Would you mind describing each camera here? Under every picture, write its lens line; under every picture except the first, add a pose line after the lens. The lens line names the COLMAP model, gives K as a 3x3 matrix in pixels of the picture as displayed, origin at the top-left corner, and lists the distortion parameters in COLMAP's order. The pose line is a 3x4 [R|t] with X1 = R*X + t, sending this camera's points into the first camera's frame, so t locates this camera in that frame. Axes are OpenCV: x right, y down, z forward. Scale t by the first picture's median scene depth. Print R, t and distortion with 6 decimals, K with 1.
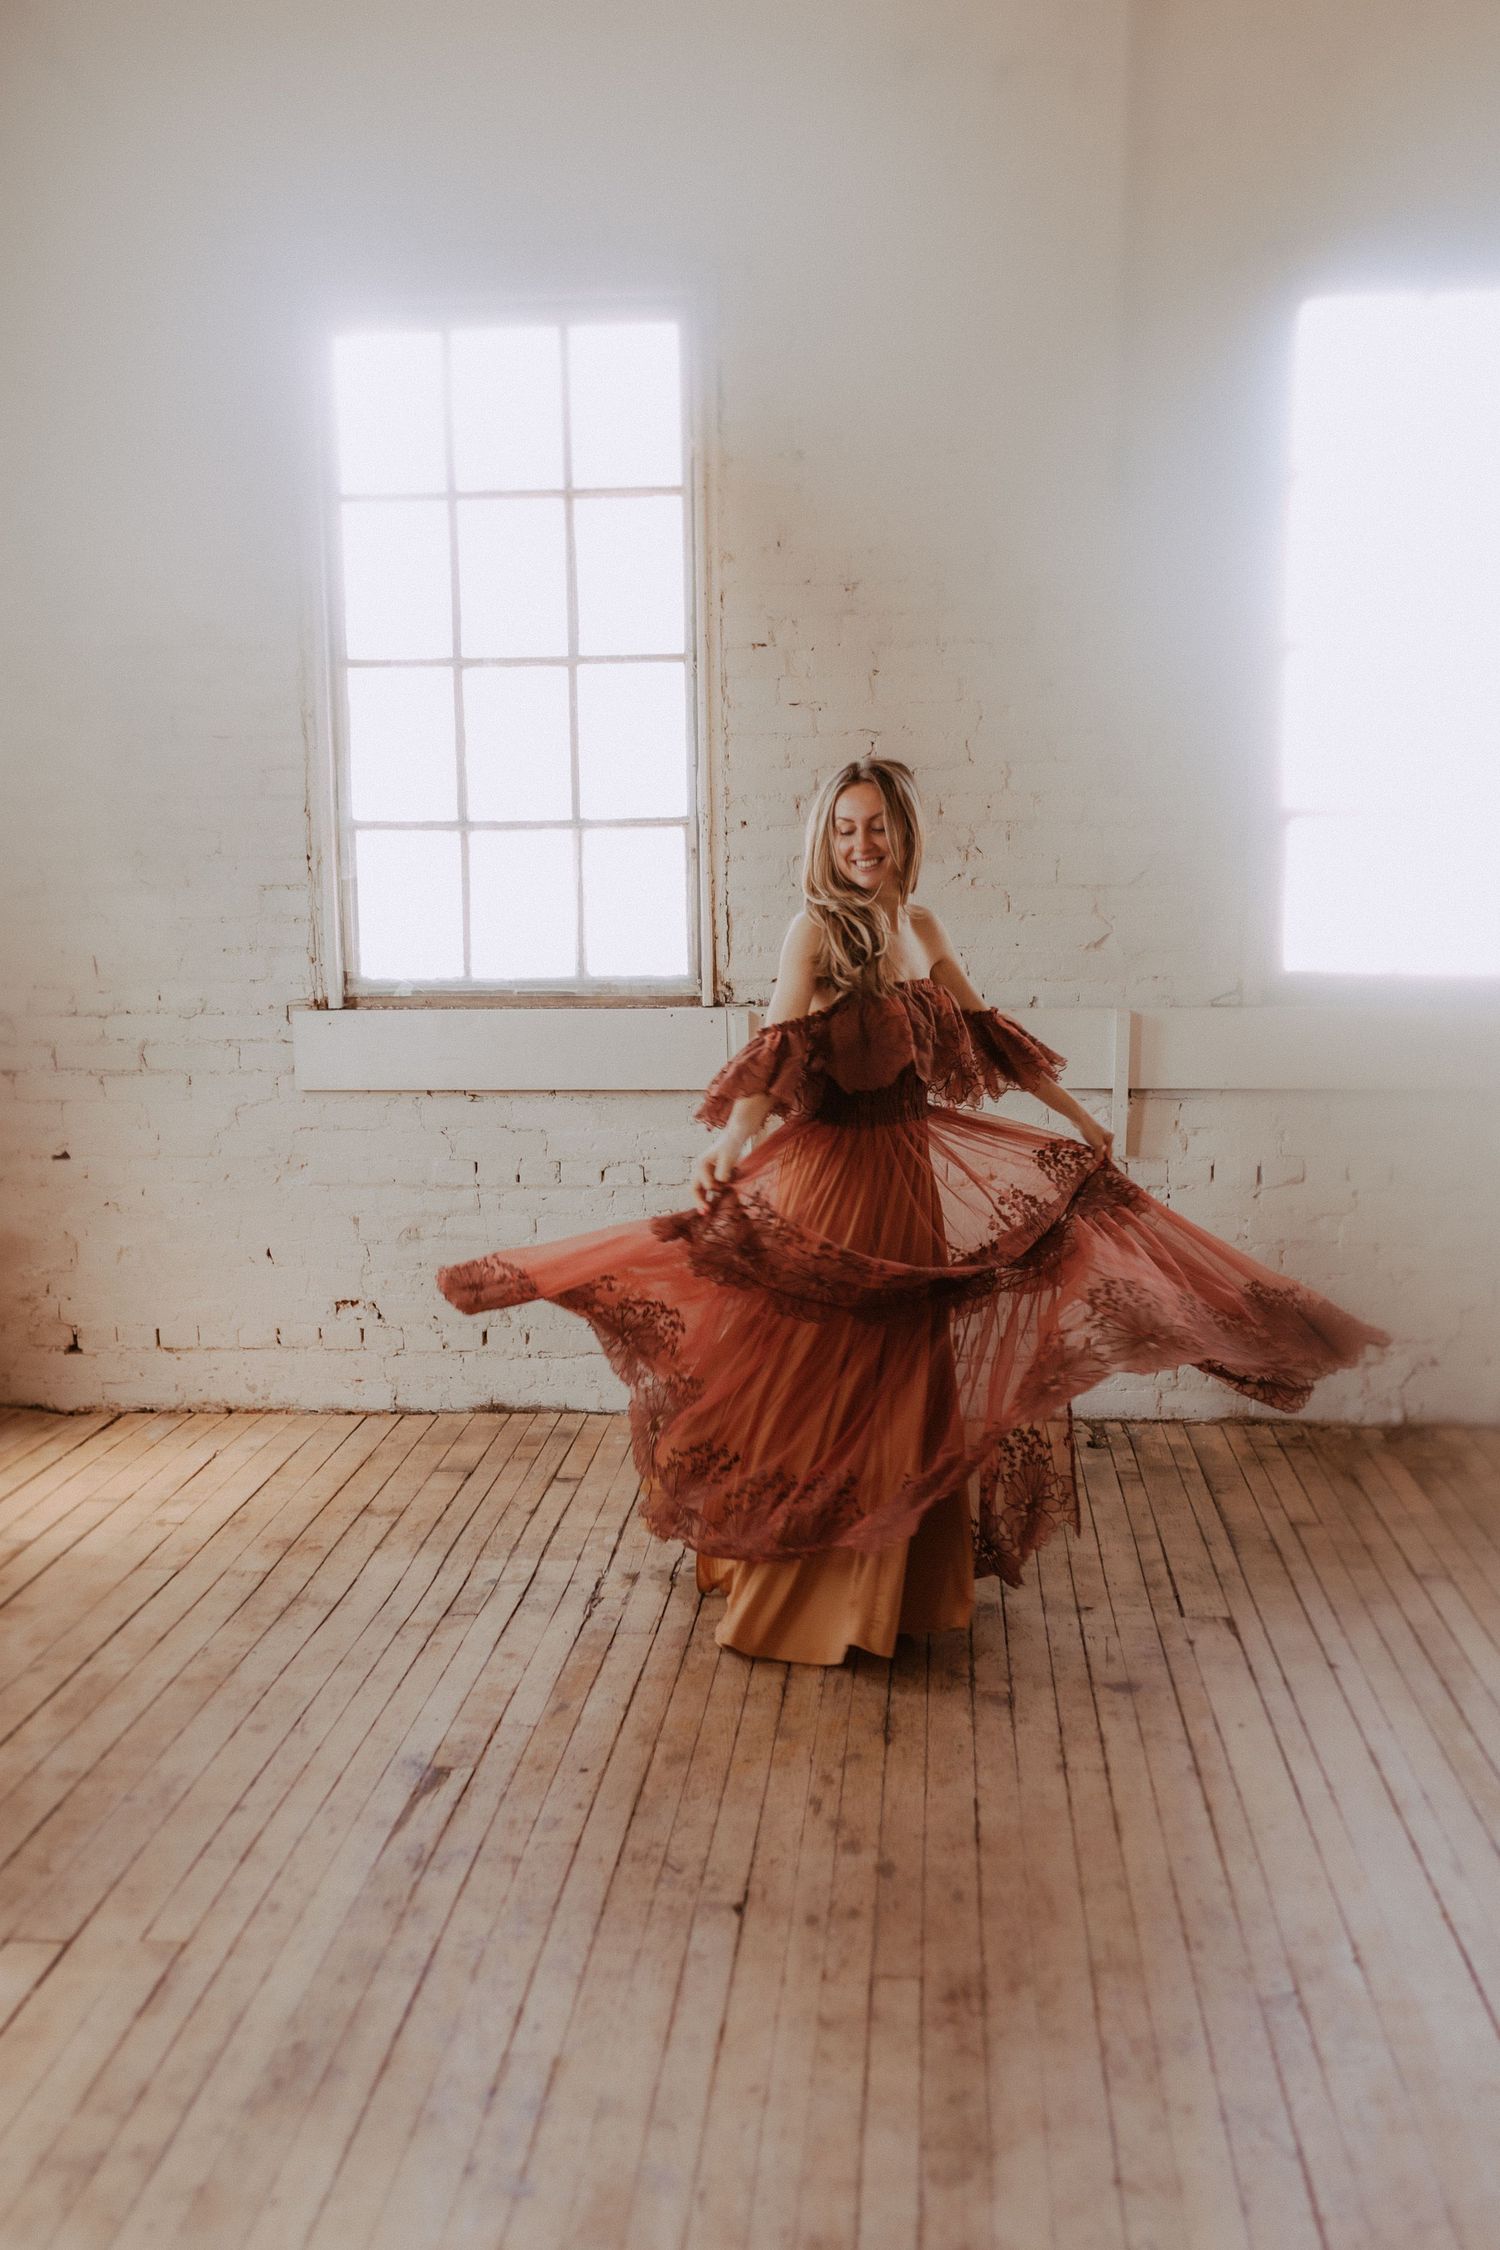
lens RADIAL K [[2117.6, 0, 758.3], [0, 2117.6, 1132.9], [0, 0, 1]] dist [-0.001639, 0.014498]
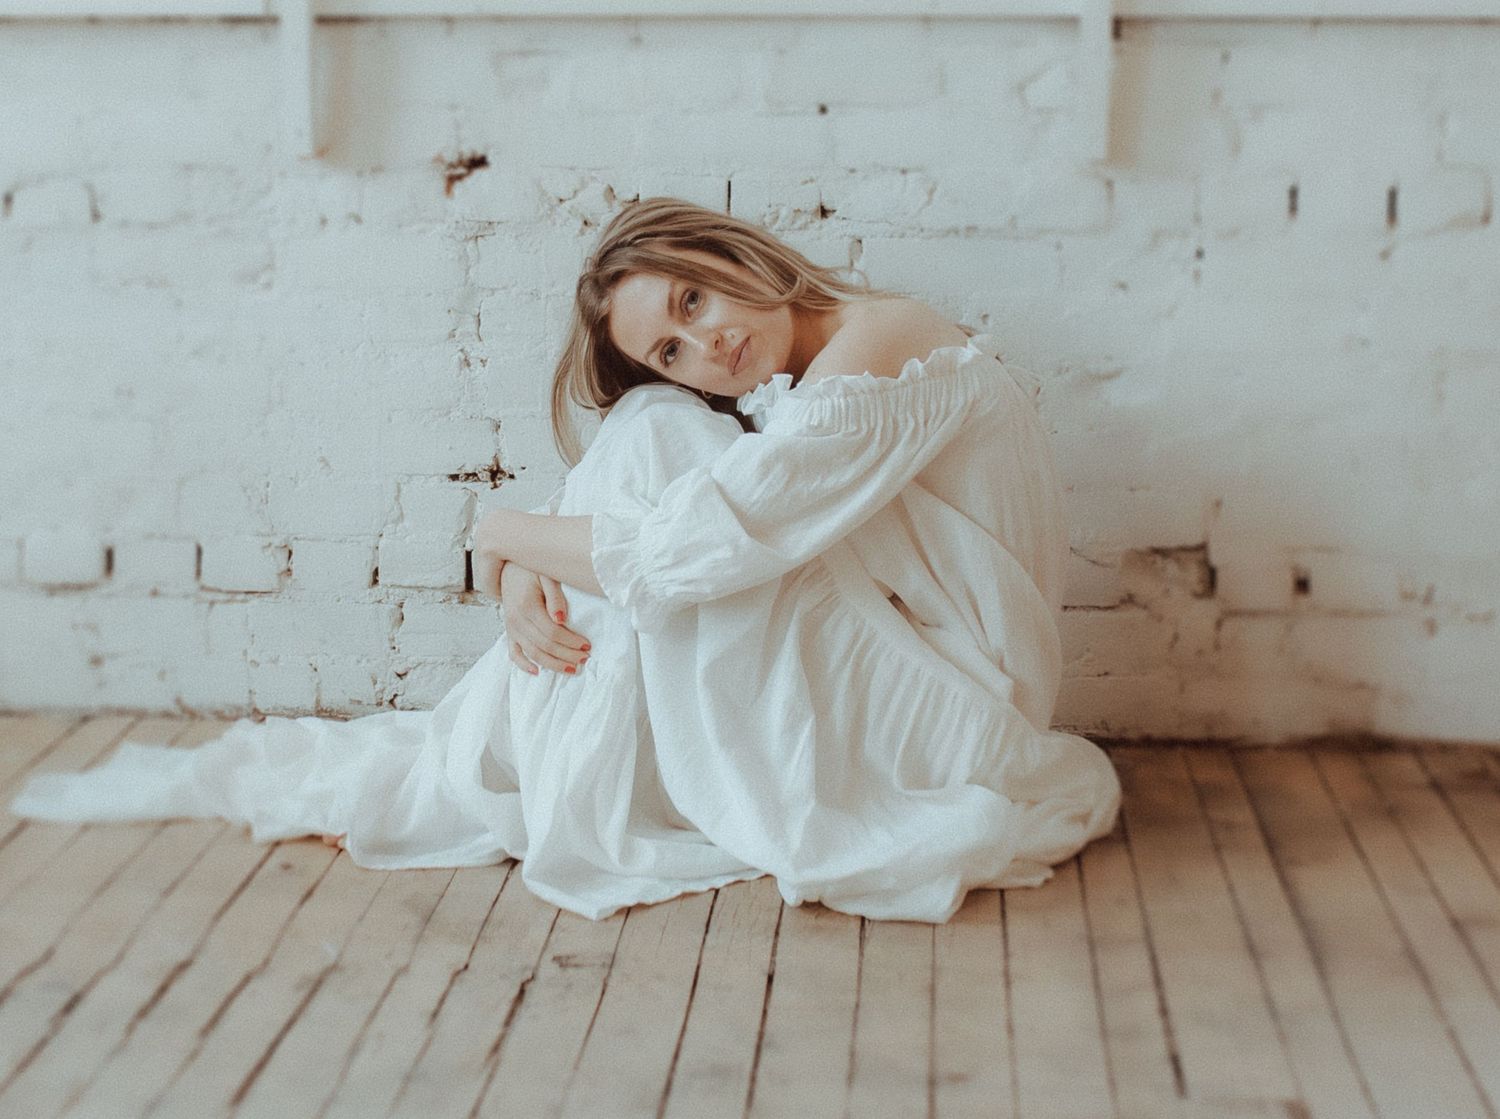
lens RADIAL K [[3281.6, 0, 599.8], [0, 3281.6, 352.5], [0, 0, 1]] dist [-0.059865, 0.080473]
pose [[0.999694, 0.015153, -0.019571, 0.077956], [-0.016259, 0.998205, -0.057647, 0.098020], [0.018662, 0.057948, 0.998145, 0.285000]]
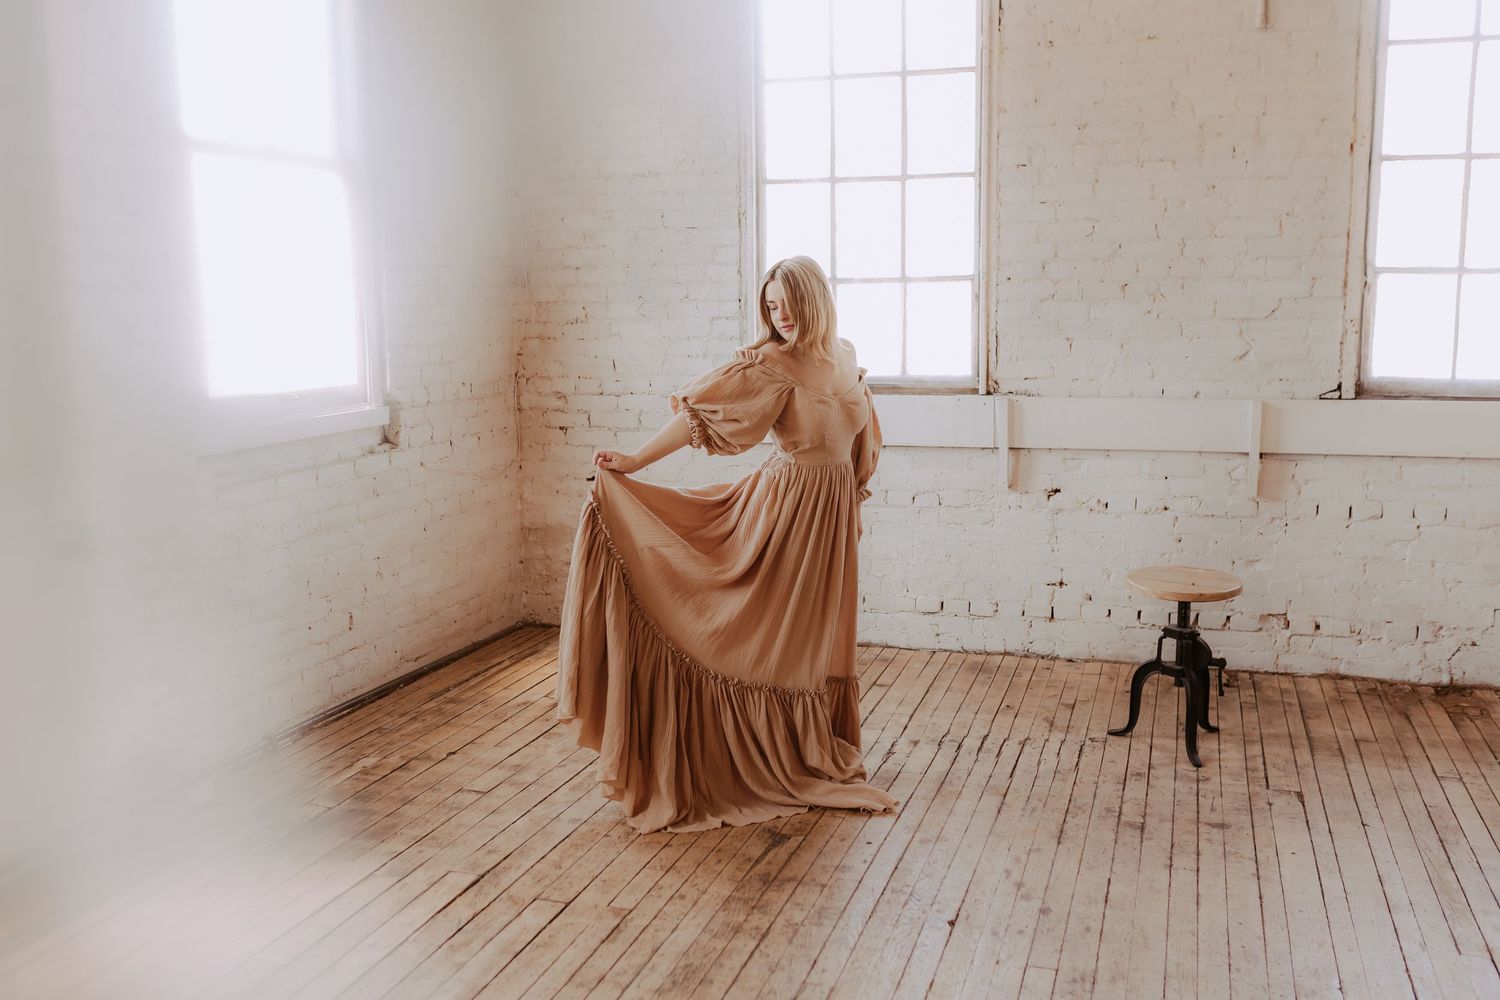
lens RADIAL K [[1411.7, 0, 752.5], [0, 1411.7, 498.1], [0, 0, 1]] dist [-0.001639, 0.014498]
pose [[0.976026, 0.031141, -0.215414, 0.039203], [-0.031078, 0.999510, 0.003682, 0.019578], [0.215423, 0.003101, 0.976516, -0.069008]]
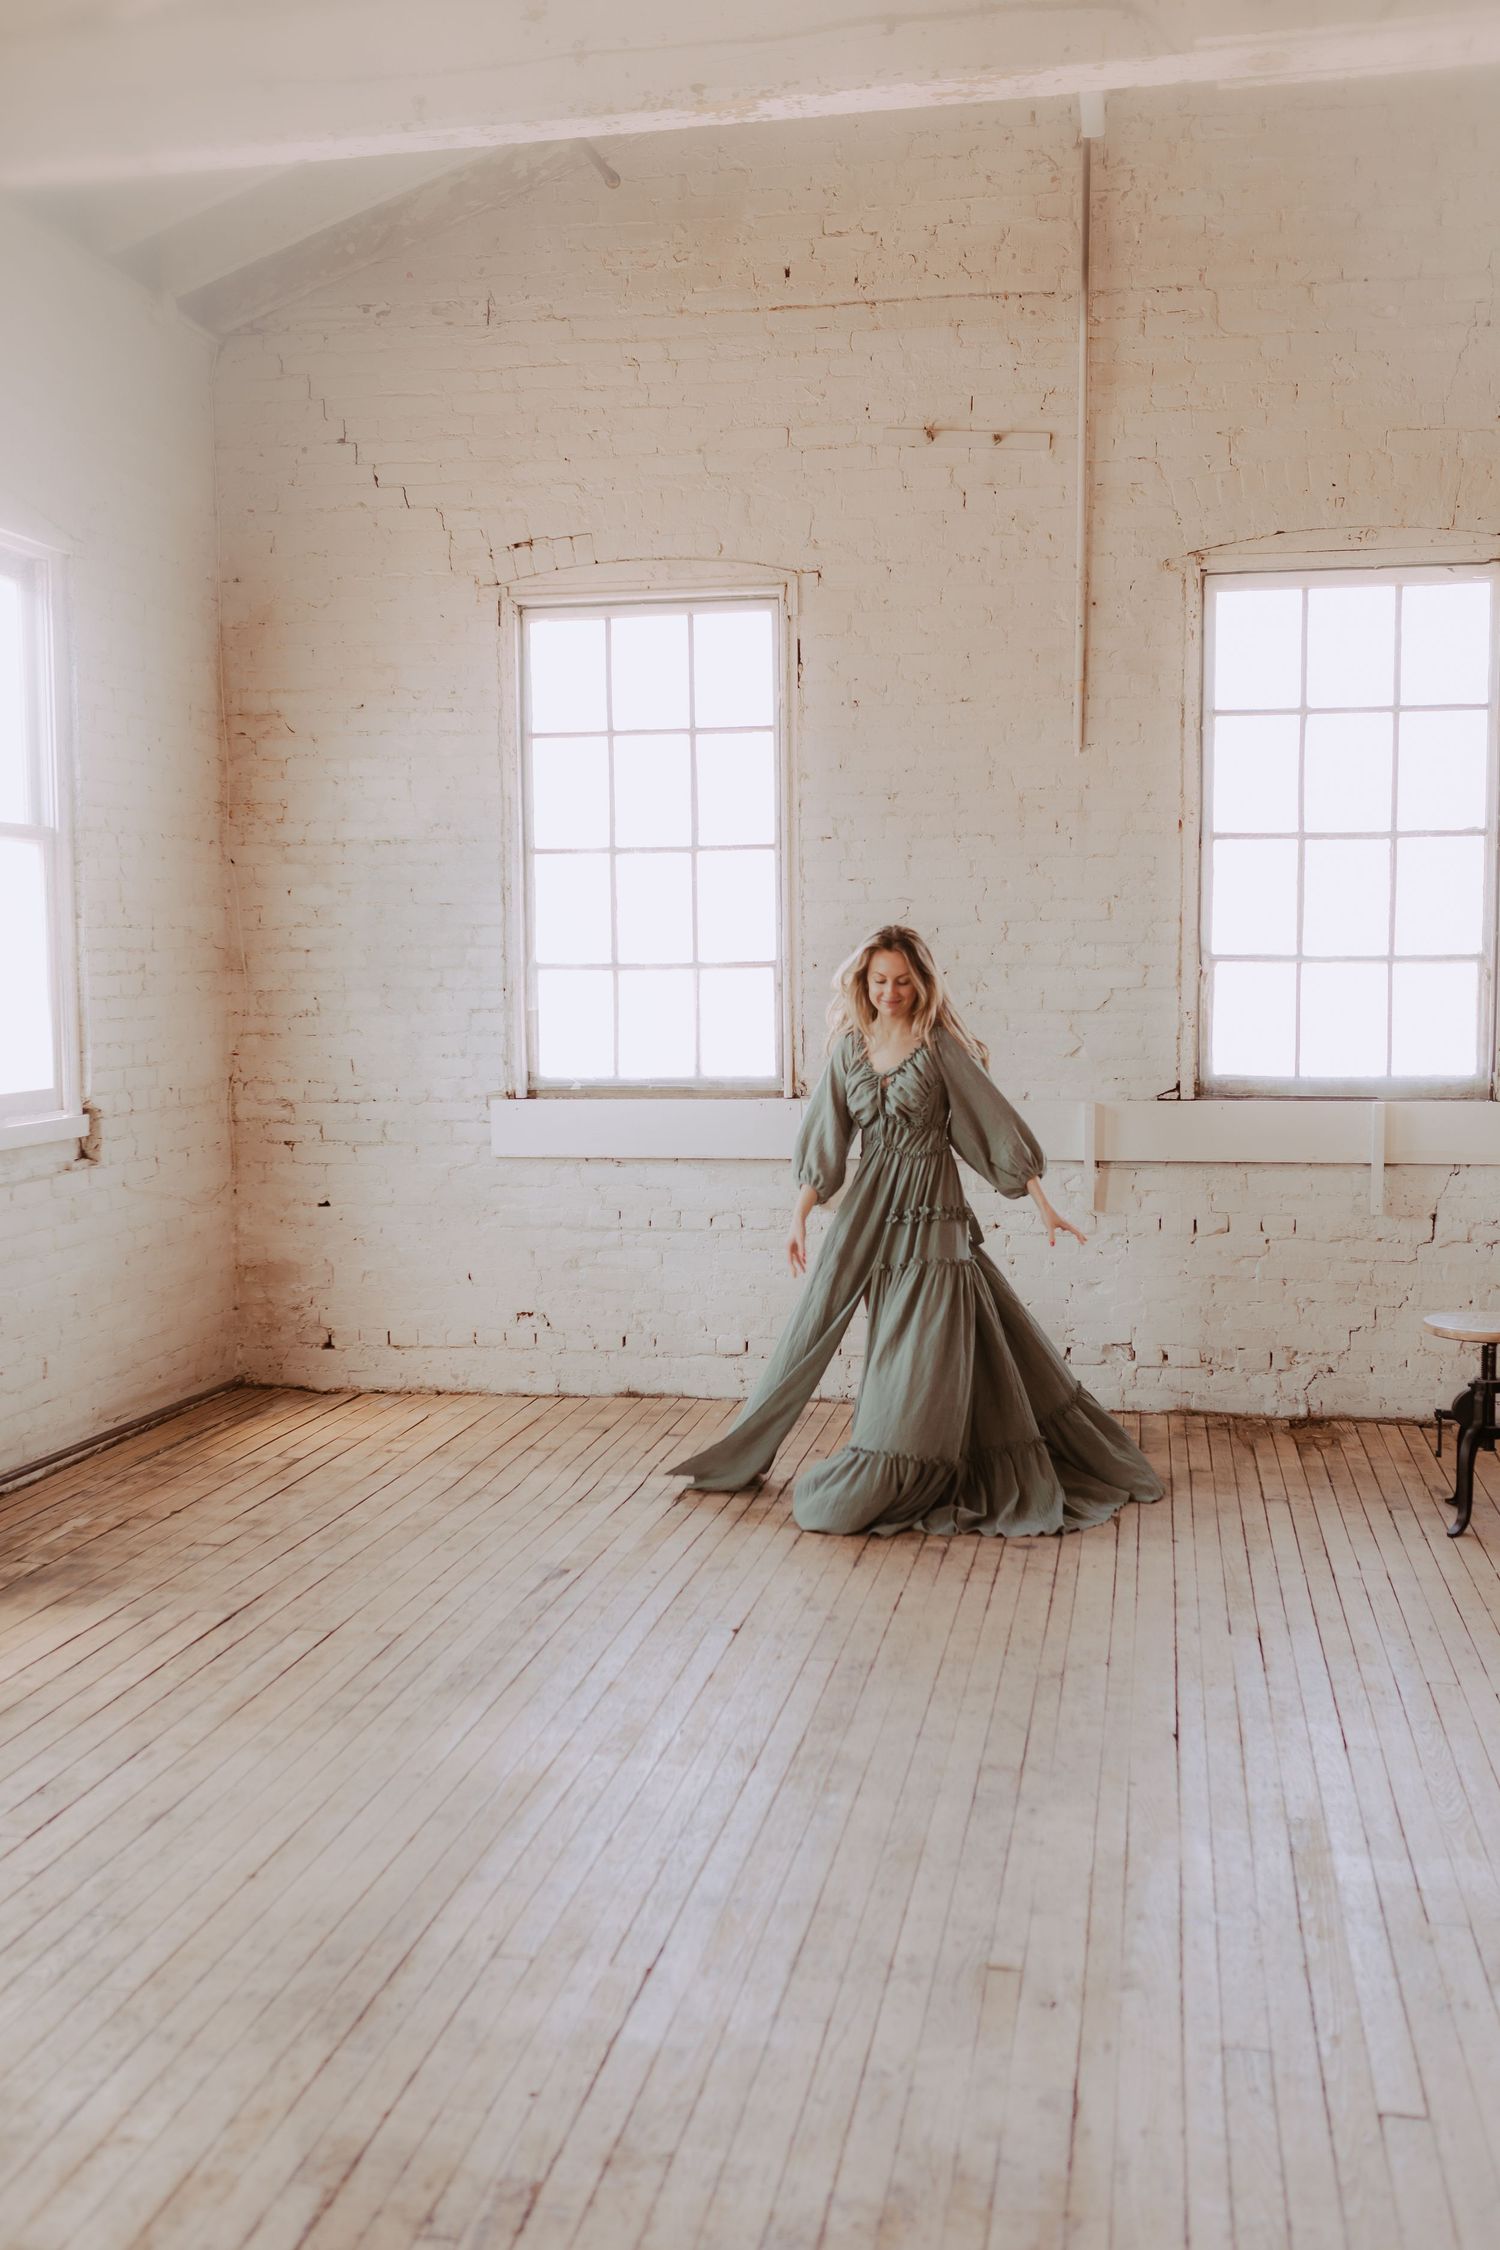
lens RADIAL K [[2117.6, 0, 758.3], [0, 2117.6, 1132.9], [0, 0, 1]] dist [-0.001639, 0.014498]
pose [[0.994737, 0.009442, -0.102022, 0.099705], [-0.016103, 0.997777, -0.064662, 0.053114], [0.101185, 0.065964, 0.992678, -0.370322]]
